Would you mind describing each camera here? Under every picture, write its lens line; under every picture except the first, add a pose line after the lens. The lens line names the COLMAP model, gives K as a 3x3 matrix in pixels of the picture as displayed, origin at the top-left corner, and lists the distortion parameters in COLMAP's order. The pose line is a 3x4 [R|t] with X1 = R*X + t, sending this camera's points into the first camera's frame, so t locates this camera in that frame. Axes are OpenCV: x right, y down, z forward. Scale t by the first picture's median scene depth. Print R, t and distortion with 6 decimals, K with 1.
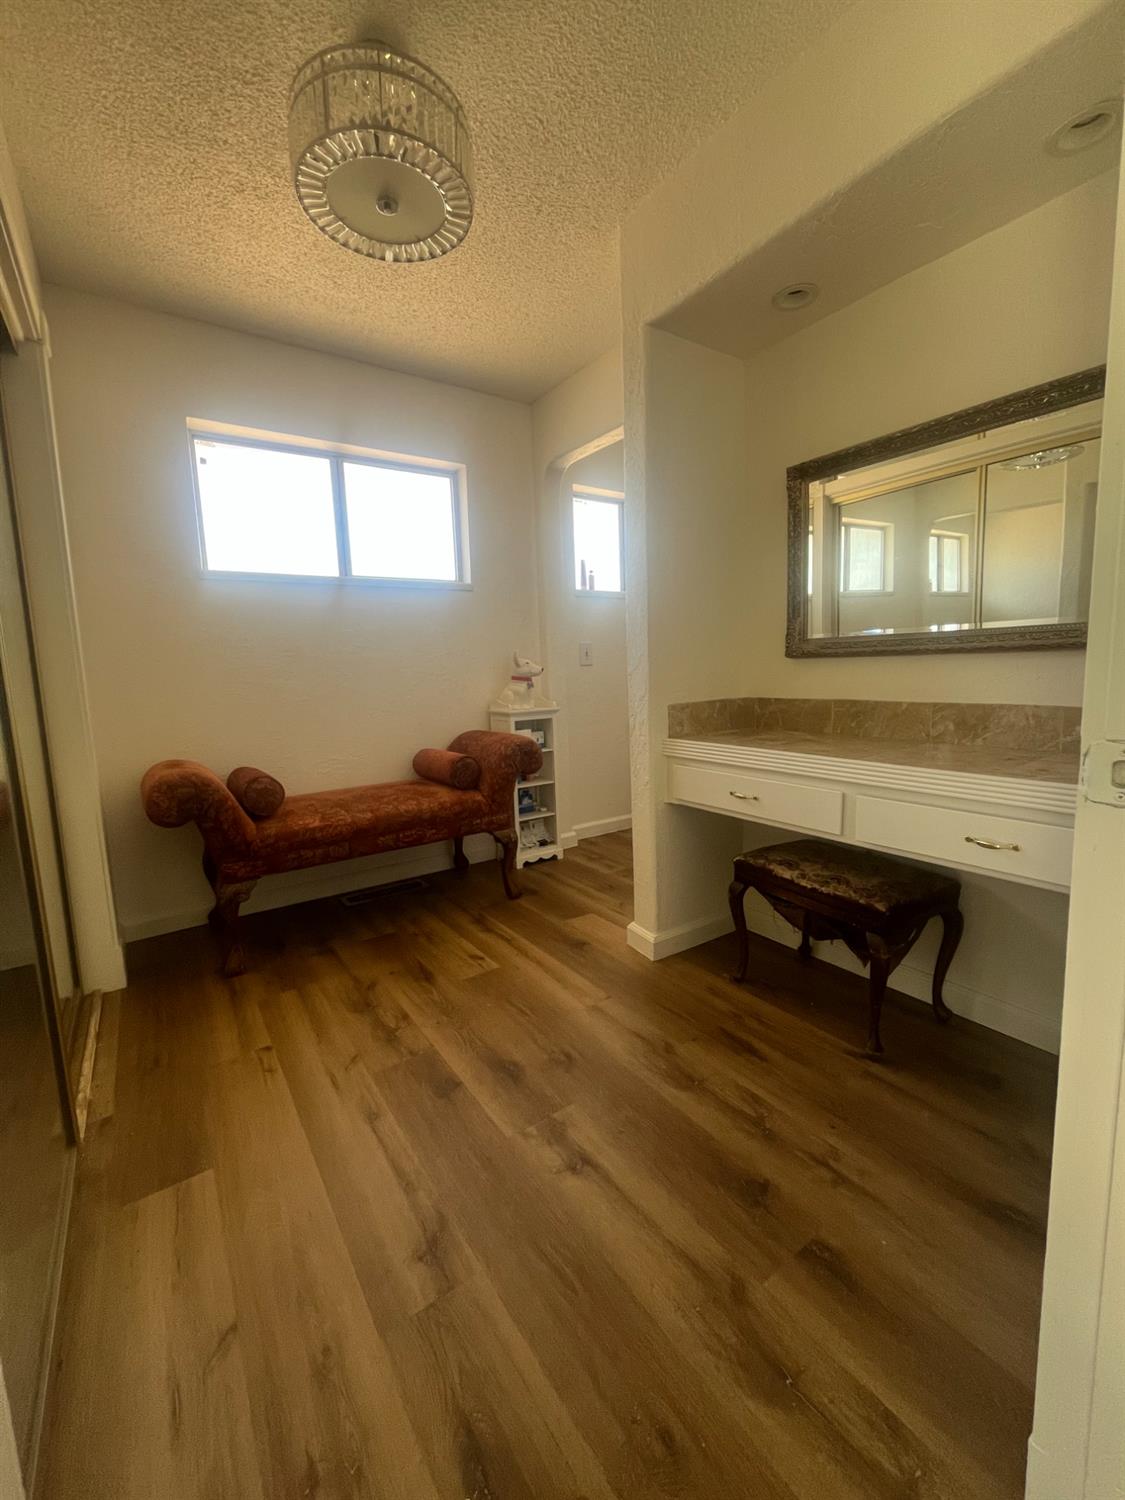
lens RADIAL K [[618.5, 0, 567.3], [0, 618.5, 751.9], [0, 0, 1]] dist [-0.003424, 0.000800]
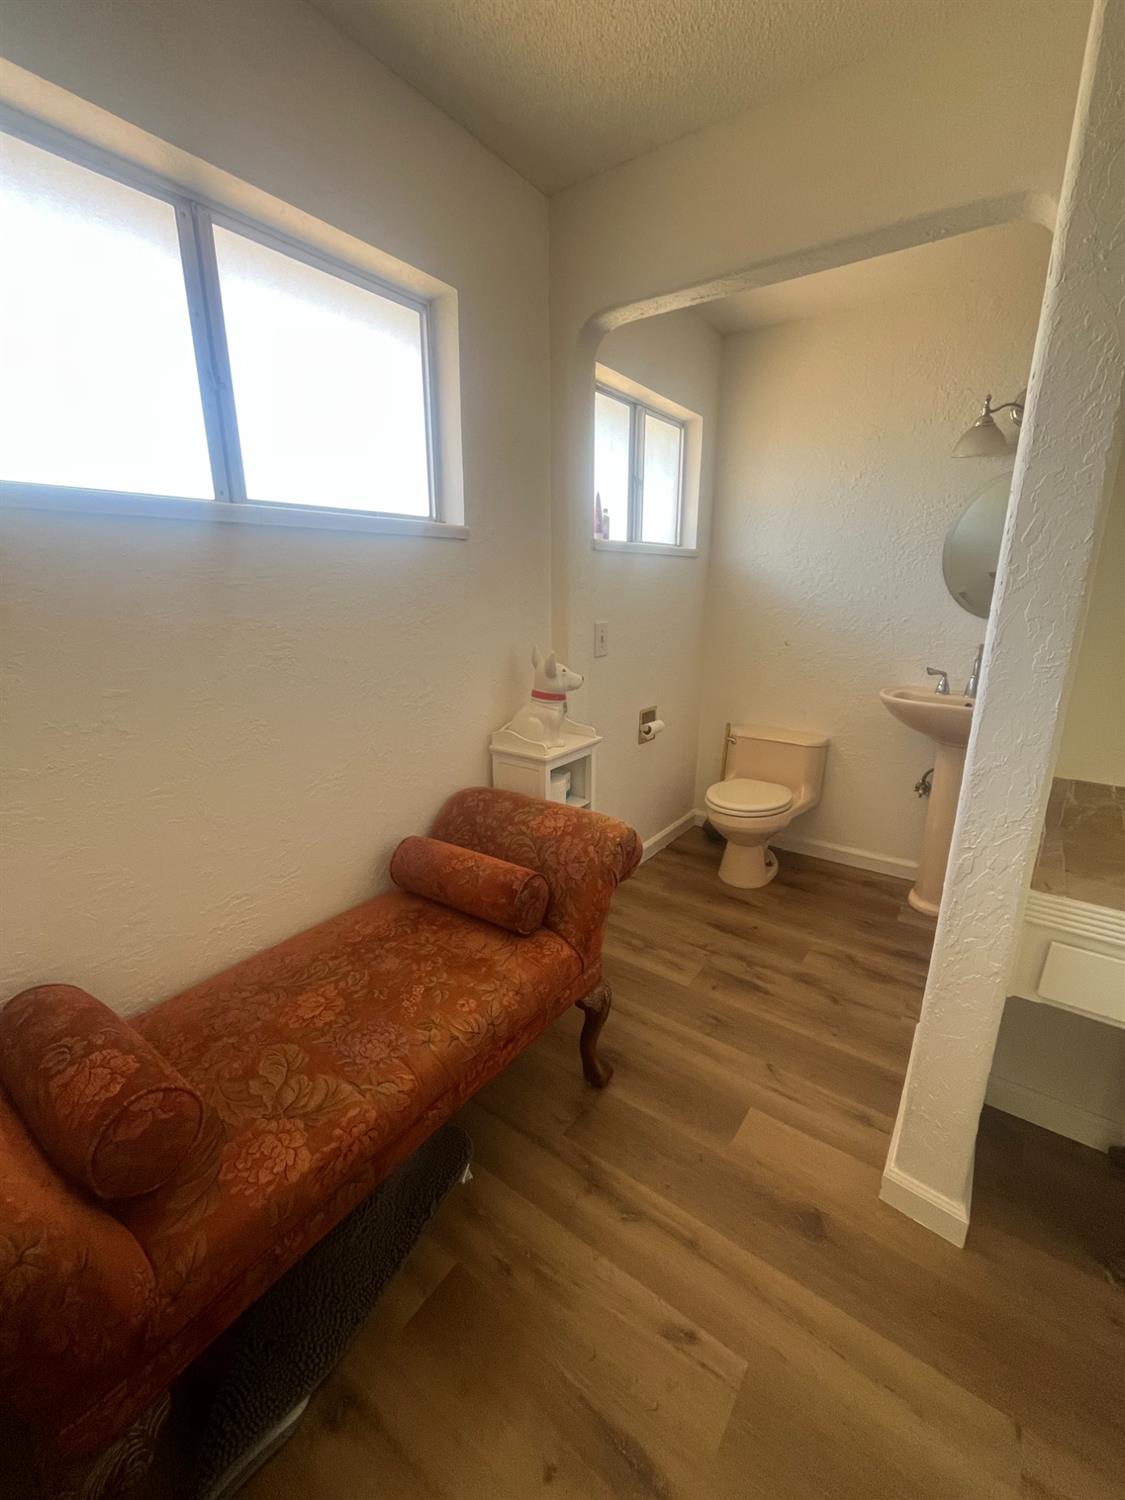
lens RADIAL K [[618.5, 0, 567.3], [0, 618.5, 751.9], [0, 0, 1]] dist [-0.003424, 0.000800]
pose [[0.945502, -0.056666, 0.320648, -0.366230], [0.015607, 0.991496, 0.129201, -0.203773], [-0.325243, -0.117155, 0.938345, 0.612688]]
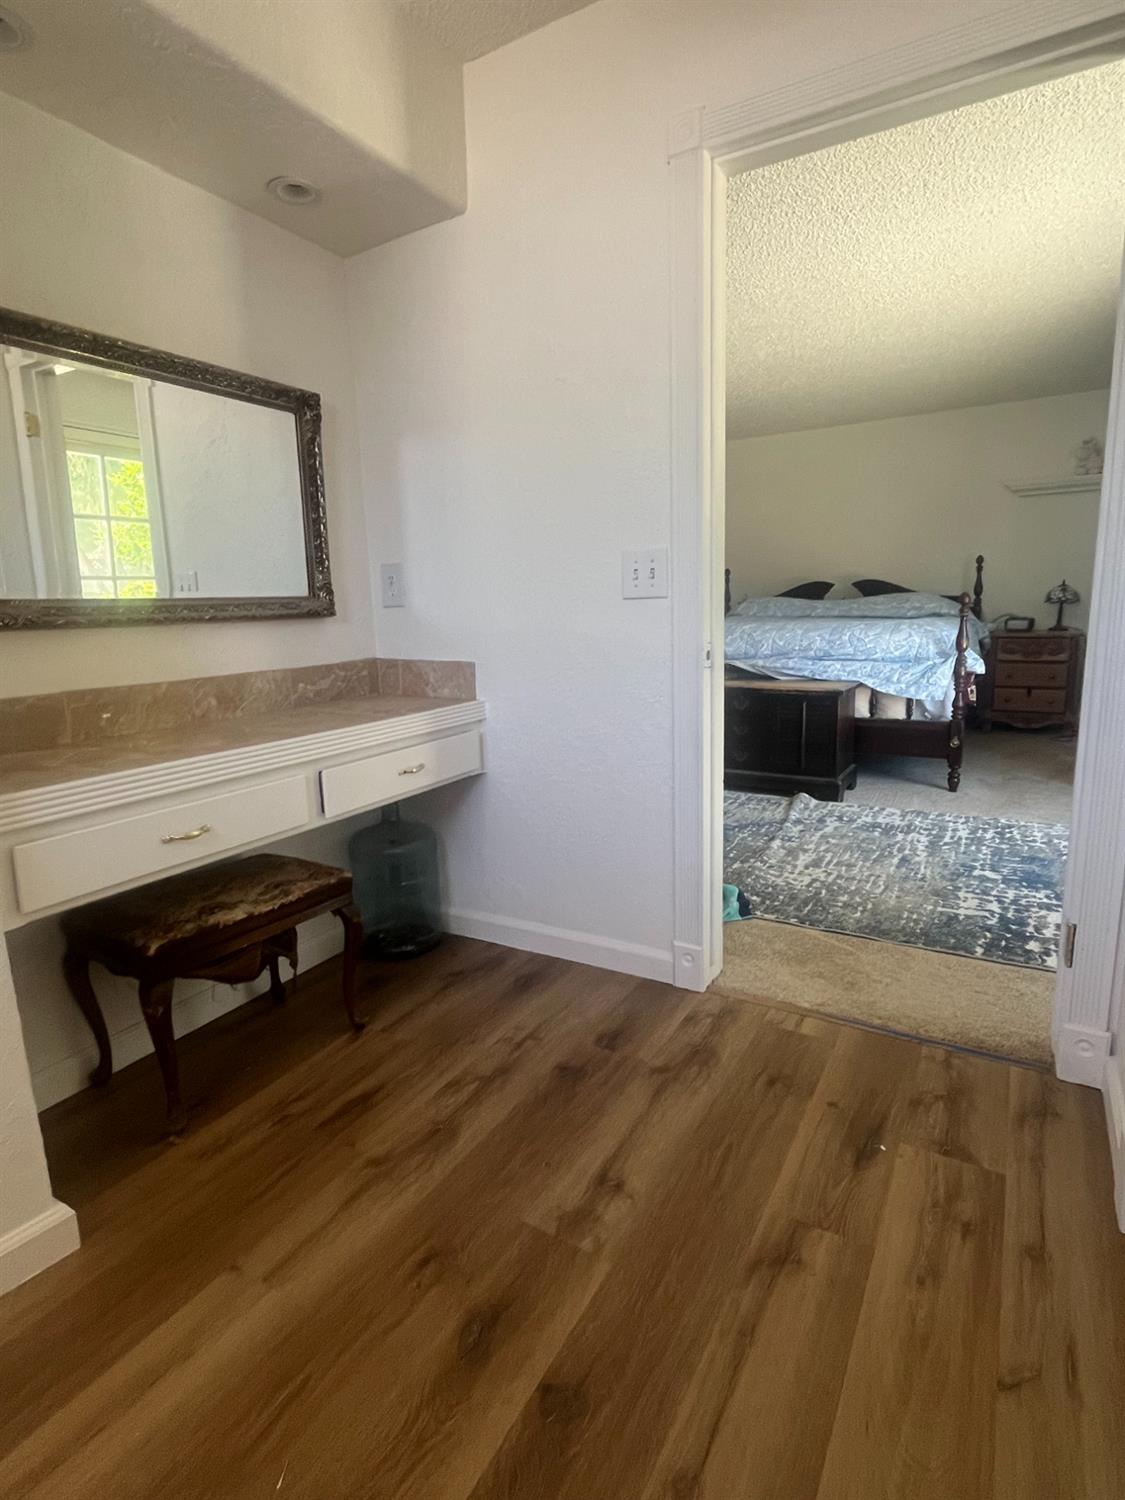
lens RADIAL K [[782.9, 0, 562.5], [0, 782.9, 750.0], [0, 0, 1]] dist [0.003018, 0.001337]
pose [[-0.421729, -0.126316, 0.897880, -0.514089], [0.165711, 0.962834, 0.213287, -0.105661], [-0.891451, 0.238738, -0.385123, 0.783556]]
